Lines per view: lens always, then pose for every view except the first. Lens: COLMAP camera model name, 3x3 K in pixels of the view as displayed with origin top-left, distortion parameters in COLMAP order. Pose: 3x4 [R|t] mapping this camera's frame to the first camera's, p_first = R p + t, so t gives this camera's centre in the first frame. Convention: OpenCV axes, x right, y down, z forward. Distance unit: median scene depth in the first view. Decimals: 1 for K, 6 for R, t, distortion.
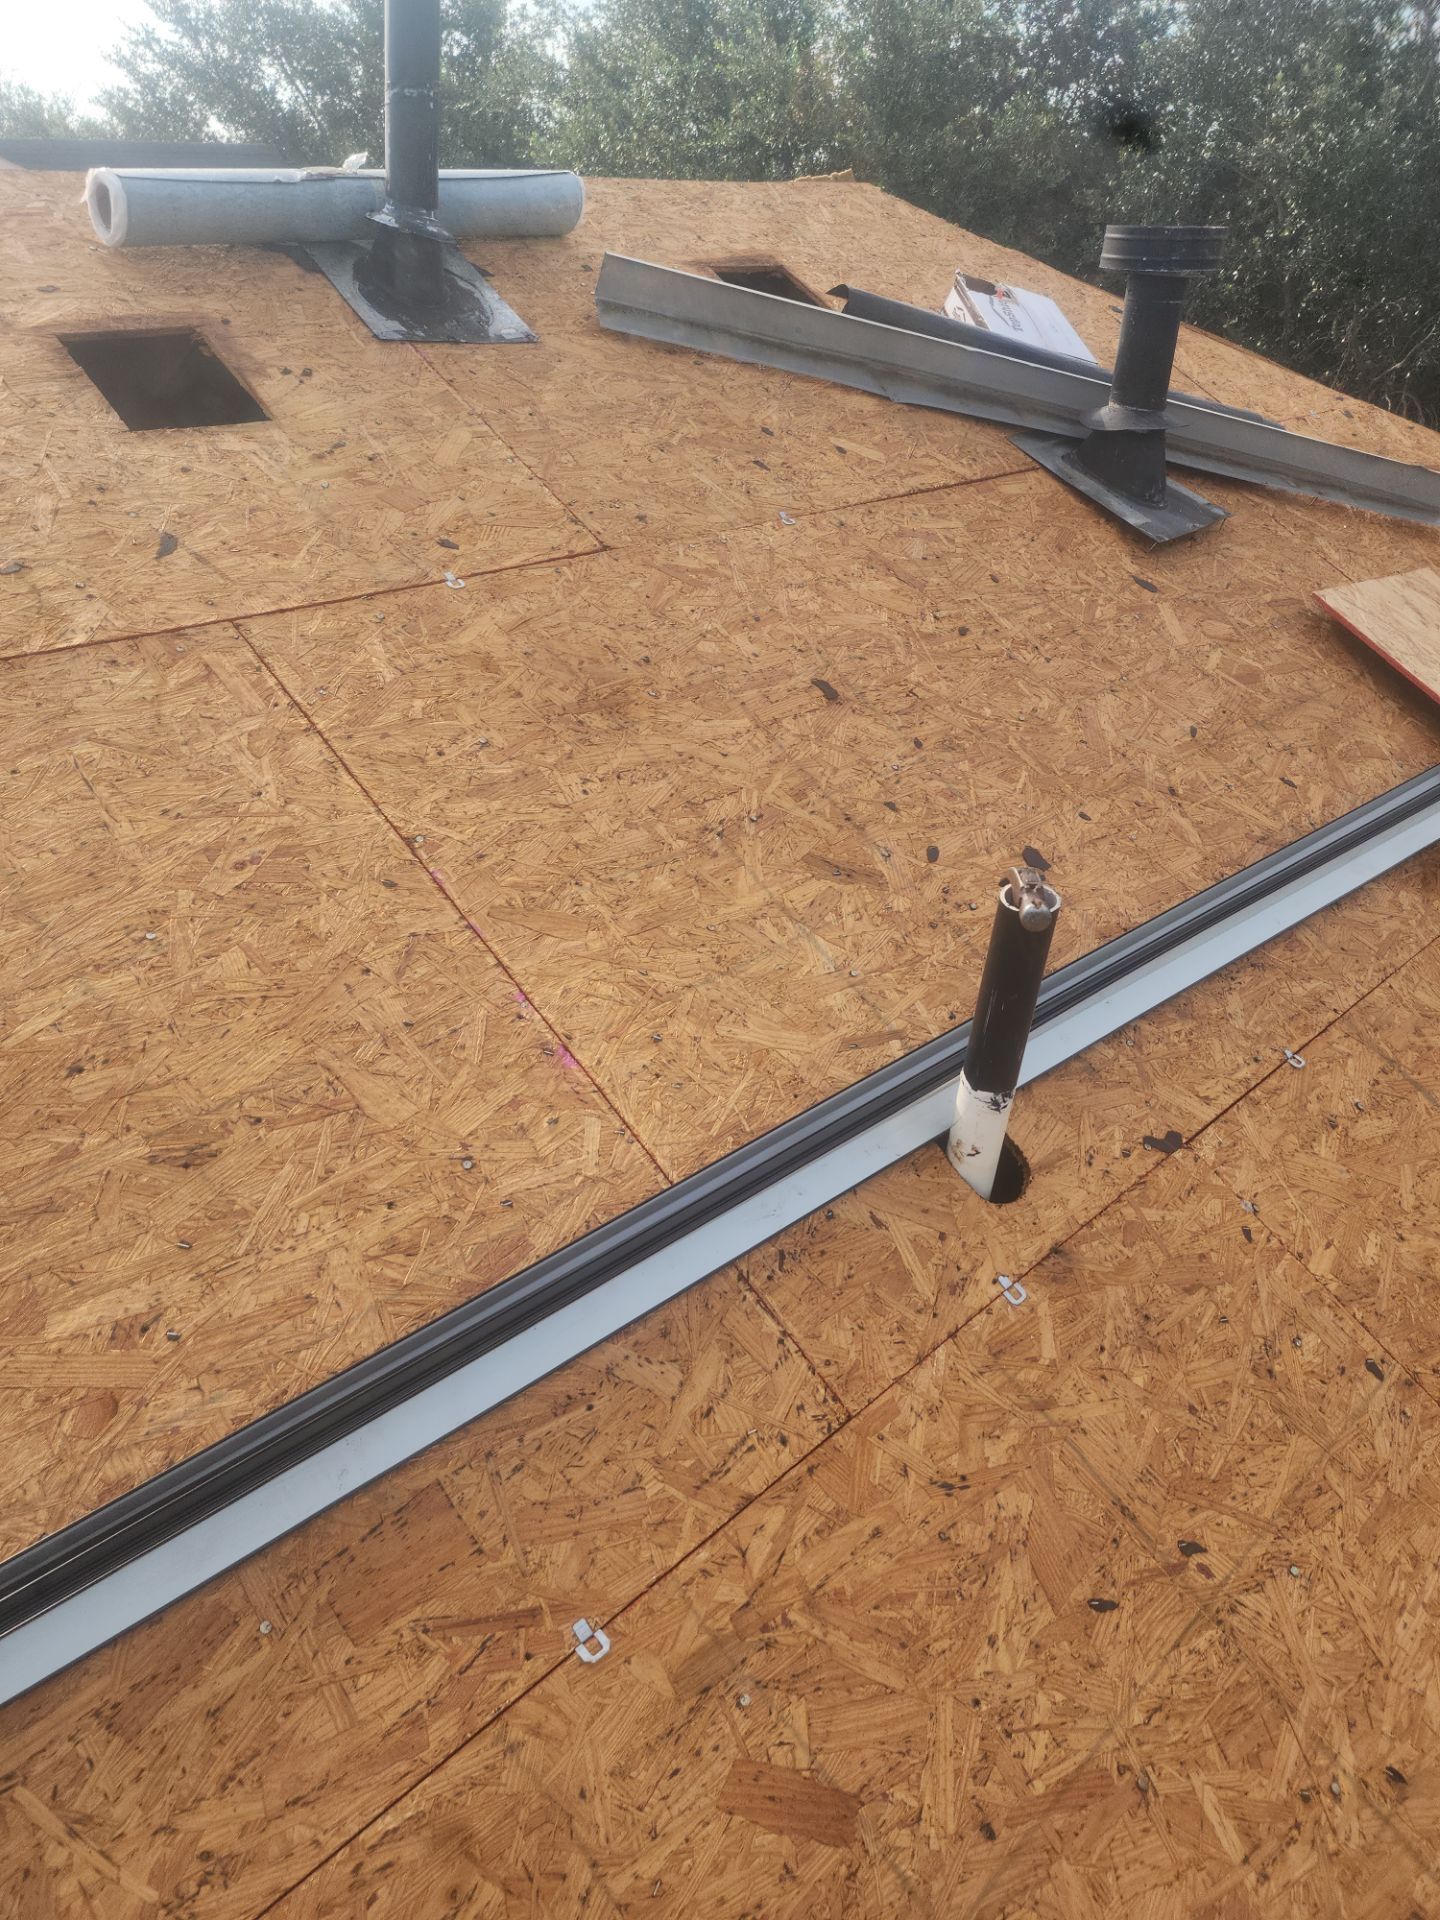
lens RADIAL K [[1232.6, 0, 705.5], [0, 1232.6, 957.5], [0, 0, 1]] dist [0.047138, -0.042813]
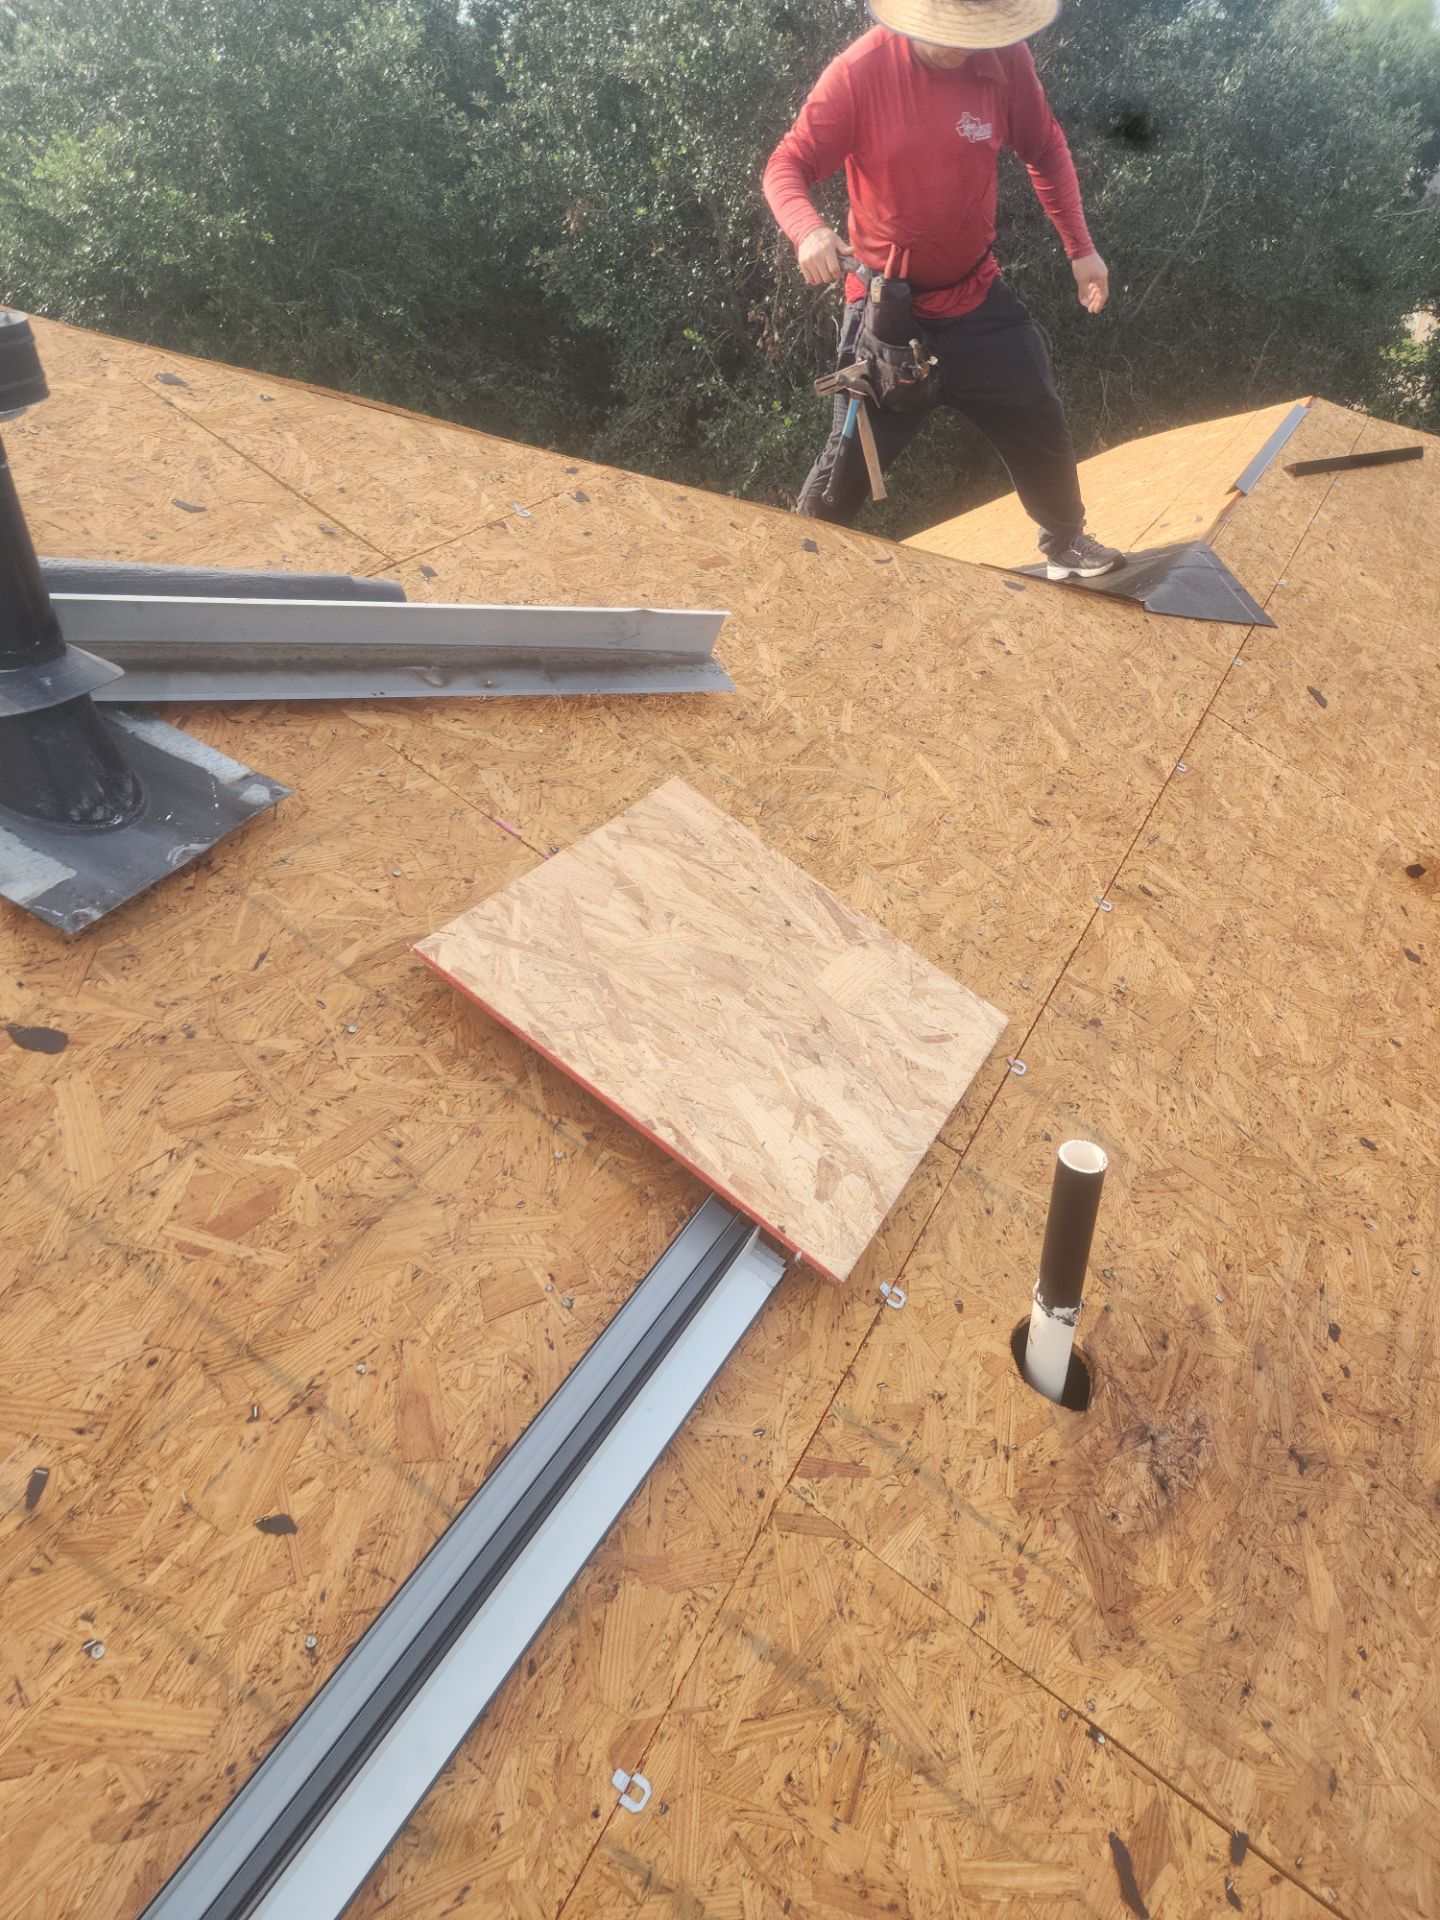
lens RADIAL K [[1232.6, 0, 705.5], [0, 1232.6, 957.5], [0, 0, 1]] dist [0.047138, -0.042813]
pose [[0.944902, -0.216576, 0.245469, 0.465617], [0.202988, 0.975934, 0.079683, -0.300117], [-0.256819, -0.025465, 0.966124, 0.424167]]
